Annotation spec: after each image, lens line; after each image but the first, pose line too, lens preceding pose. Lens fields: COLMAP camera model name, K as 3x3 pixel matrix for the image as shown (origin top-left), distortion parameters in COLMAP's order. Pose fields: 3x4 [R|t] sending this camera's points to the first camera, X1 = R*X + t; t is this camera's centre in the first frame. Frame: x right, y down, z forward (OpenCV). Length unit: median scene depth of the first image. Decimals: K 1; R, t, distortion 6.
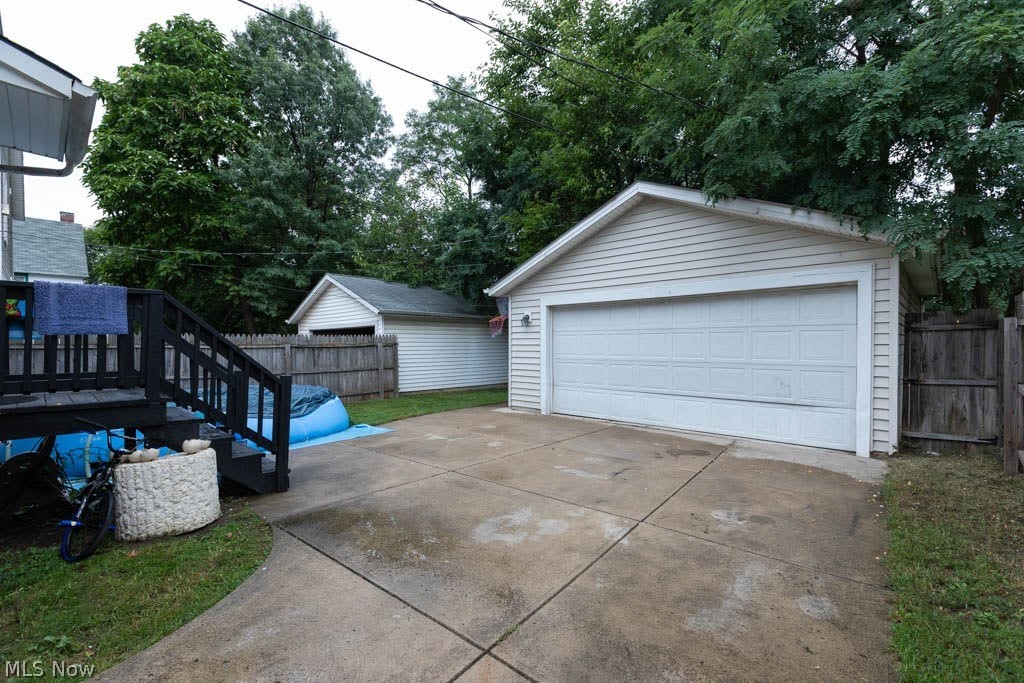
lens RADIAL K [[458.4, 0, 512.5], [0, 458.4, 341.7], [0, 0, 1]] dist [0.003381, -0.000890]
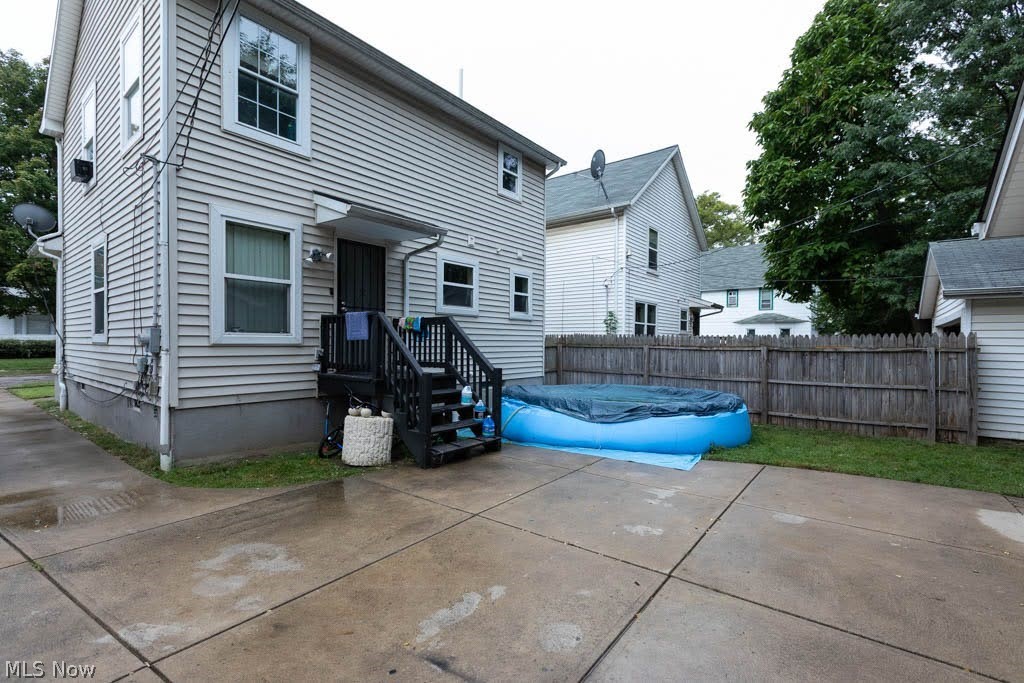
lens RADIAL K [[458.4, 0, 512.0], [0, 458.4, 343.5], [0, 0, 1]] dist [0.003381, -0.000890]
pose [[0.089491, 0.007888, -0.995956, 0.738687], [-0.004009, 0.999963, 0.007560, -0.011230], [0.995980, 0.003316, 0.089520, 1.162924]]
